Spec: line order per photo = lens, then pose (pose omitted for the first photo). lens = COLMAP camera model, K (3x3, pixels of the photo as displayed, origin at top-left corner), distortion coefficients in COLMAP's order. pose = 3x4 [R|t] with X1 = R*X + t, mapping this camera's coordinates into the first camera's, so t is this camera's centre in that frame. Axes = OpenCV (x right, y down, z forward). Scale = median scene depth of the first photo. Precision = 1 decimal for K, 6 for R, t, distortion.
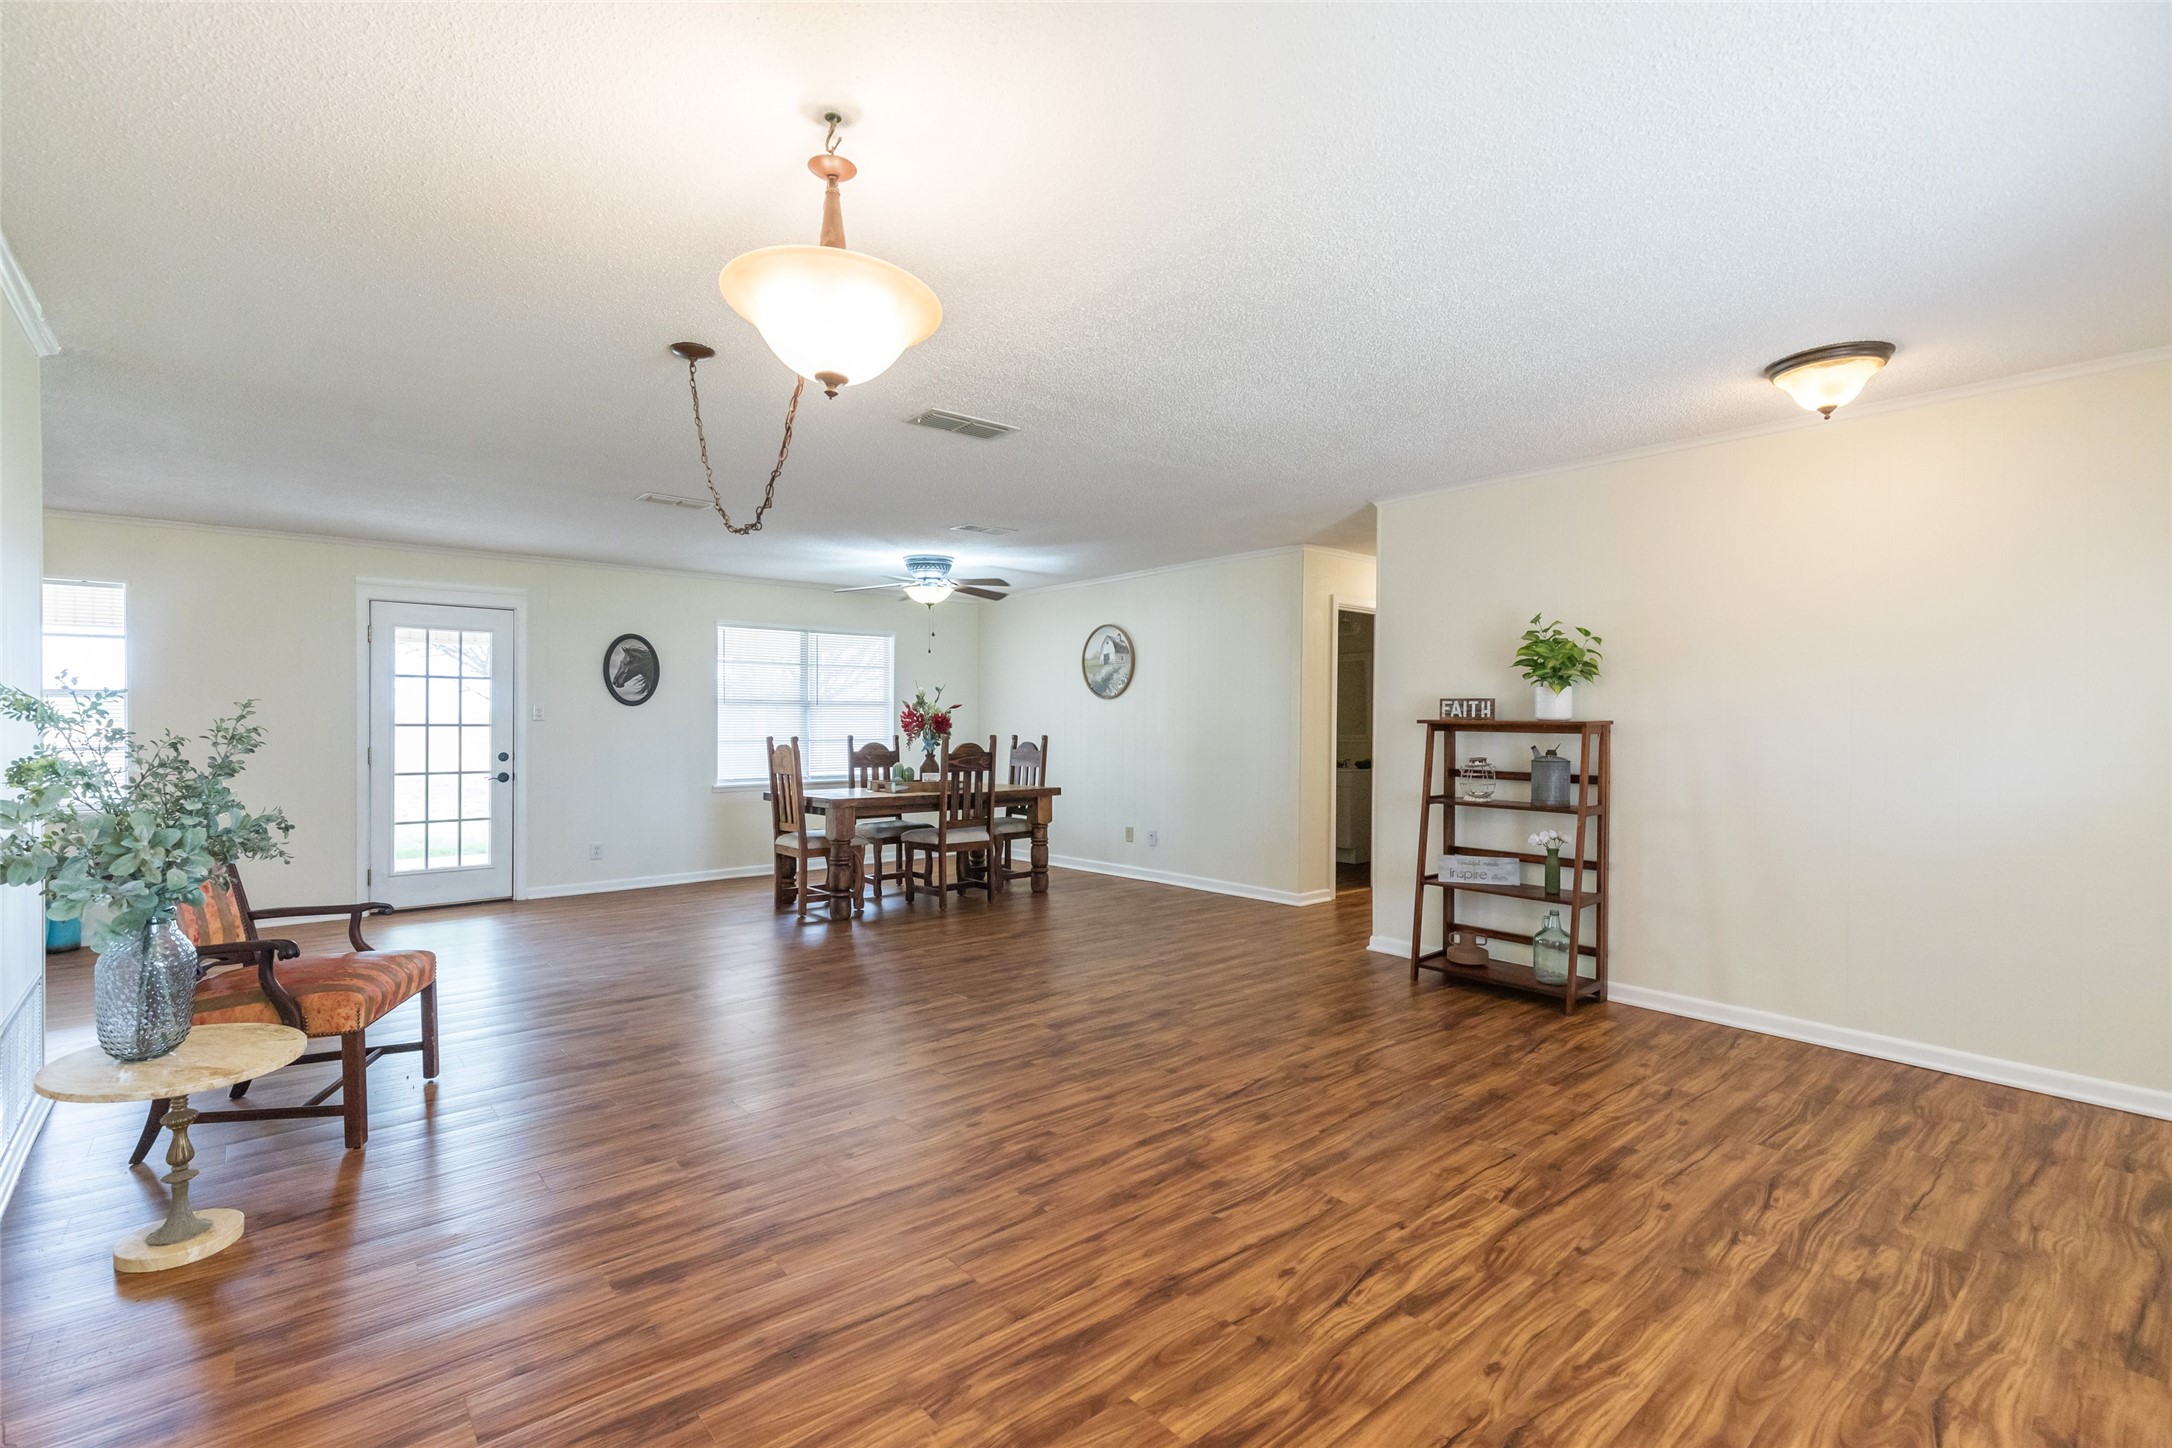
lens RADIAL K [[999.3, 0, 1074.5], [0, 999.3, 731.0], [0, 0, 1]] dist [0.008927, -0.001949]
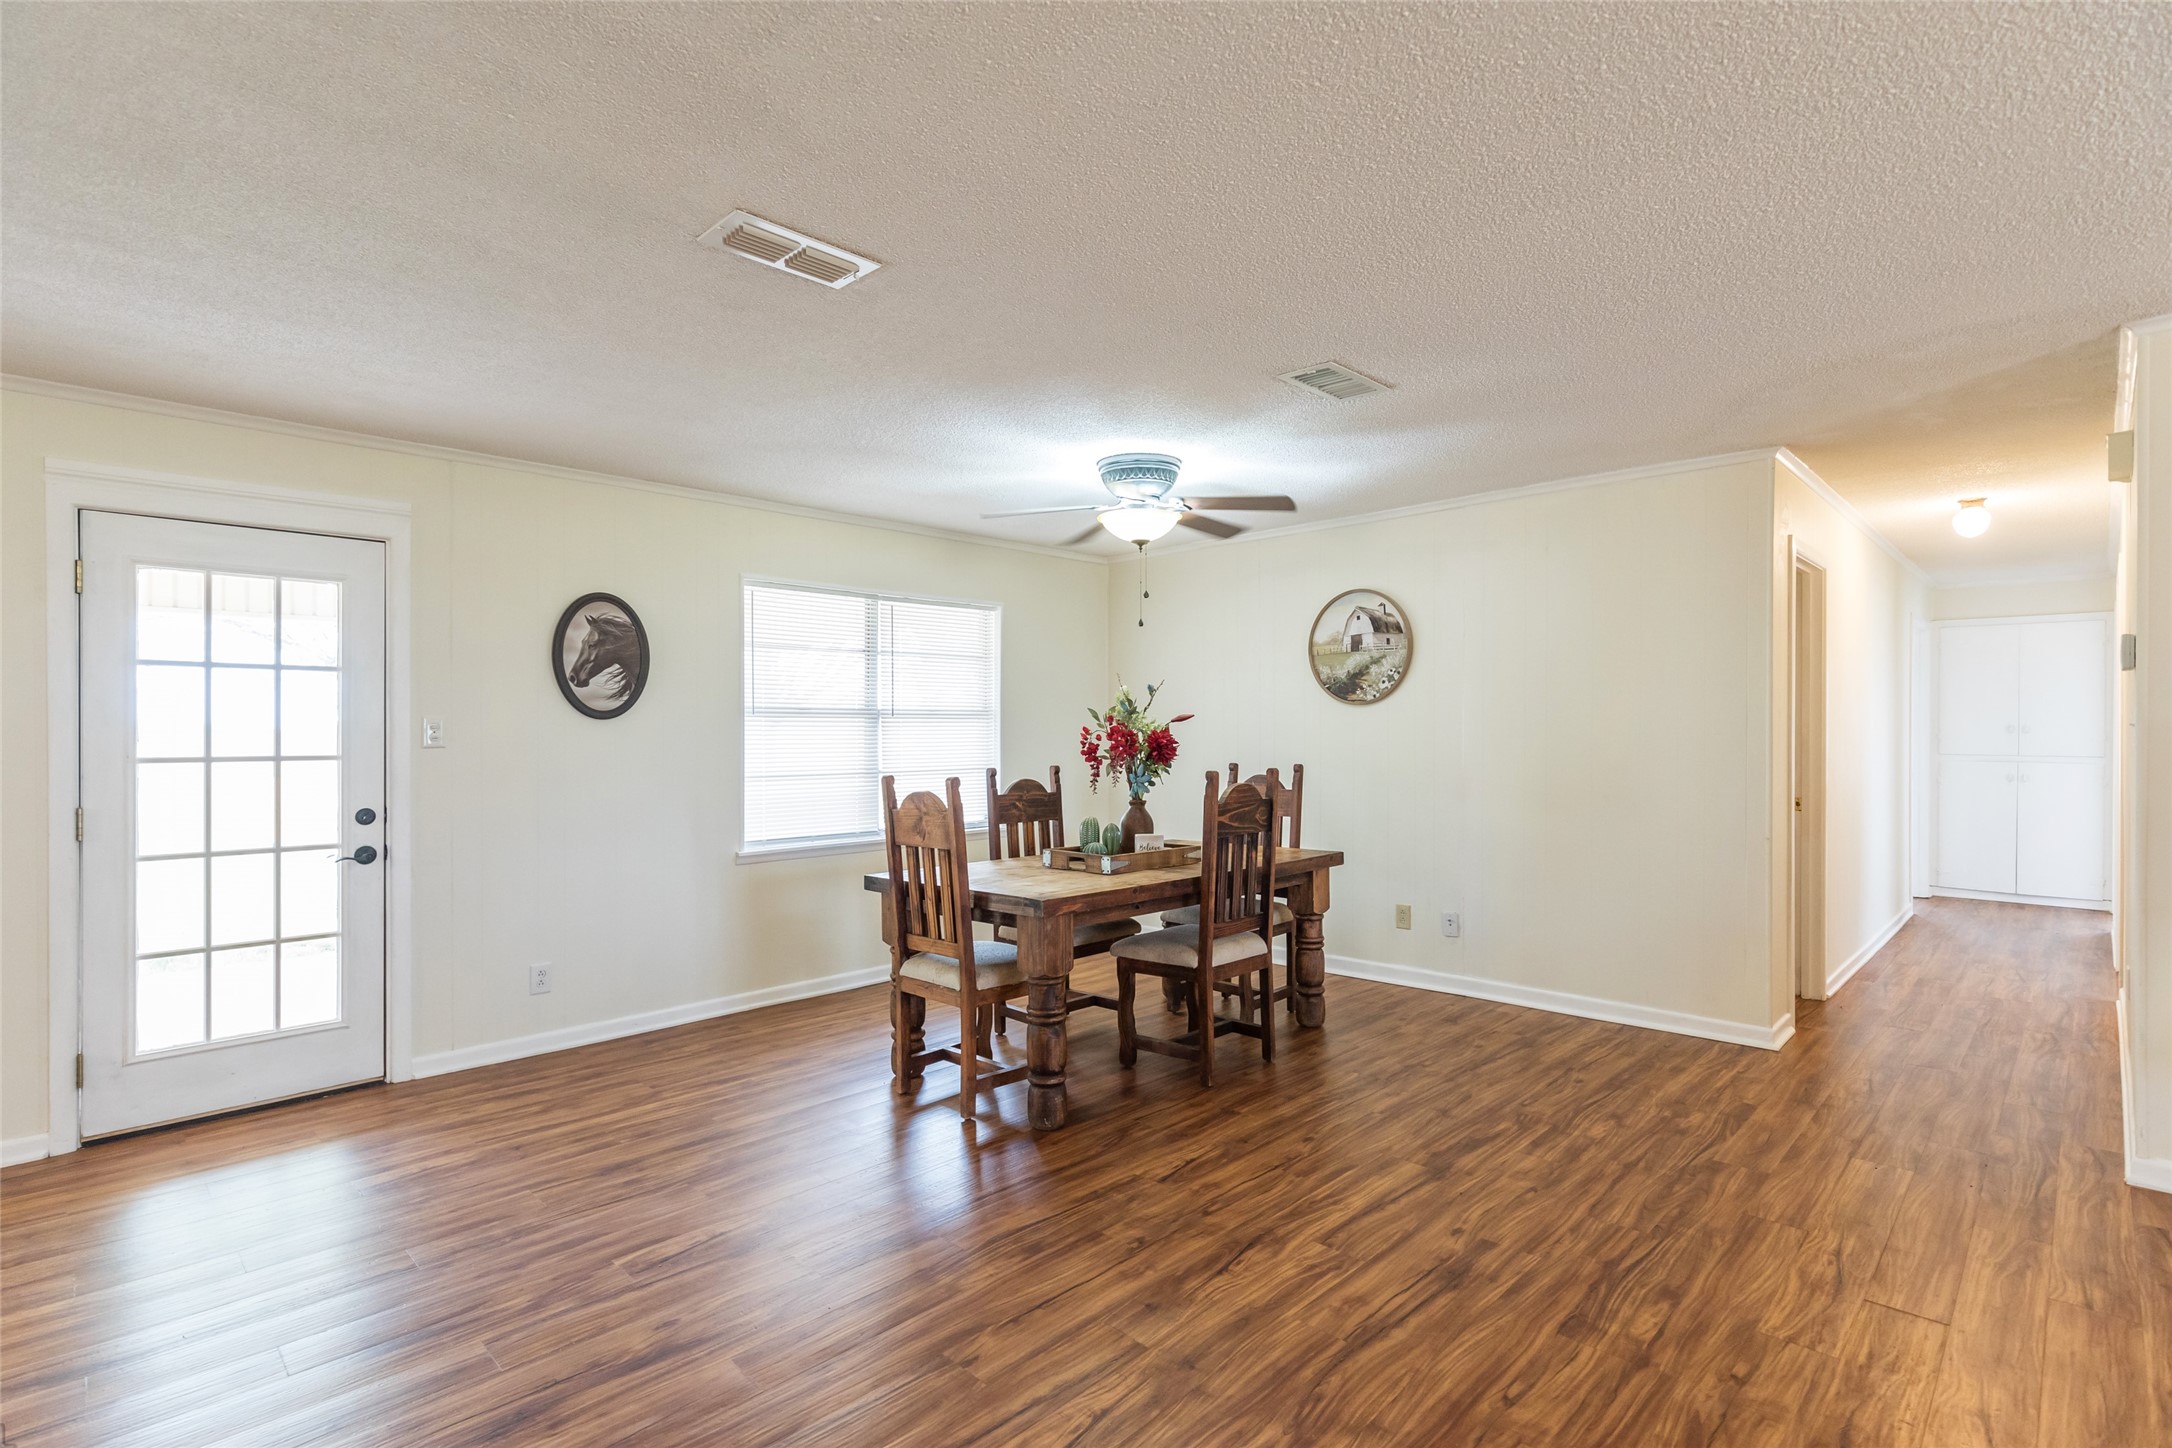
lens RADIAL K [[1056.1, 0, 1100.8], [0, 1056.1, 738.1], [0, 0, 1]] dist [0.003006, 0.001269]
pose [[0.995429, -0.005924, 0.095320, -0.244077], [0.006192, 0.999978, -0.002515, -0.012639], [-0.095303, 0.003094, 0.995443, 0.420055]]
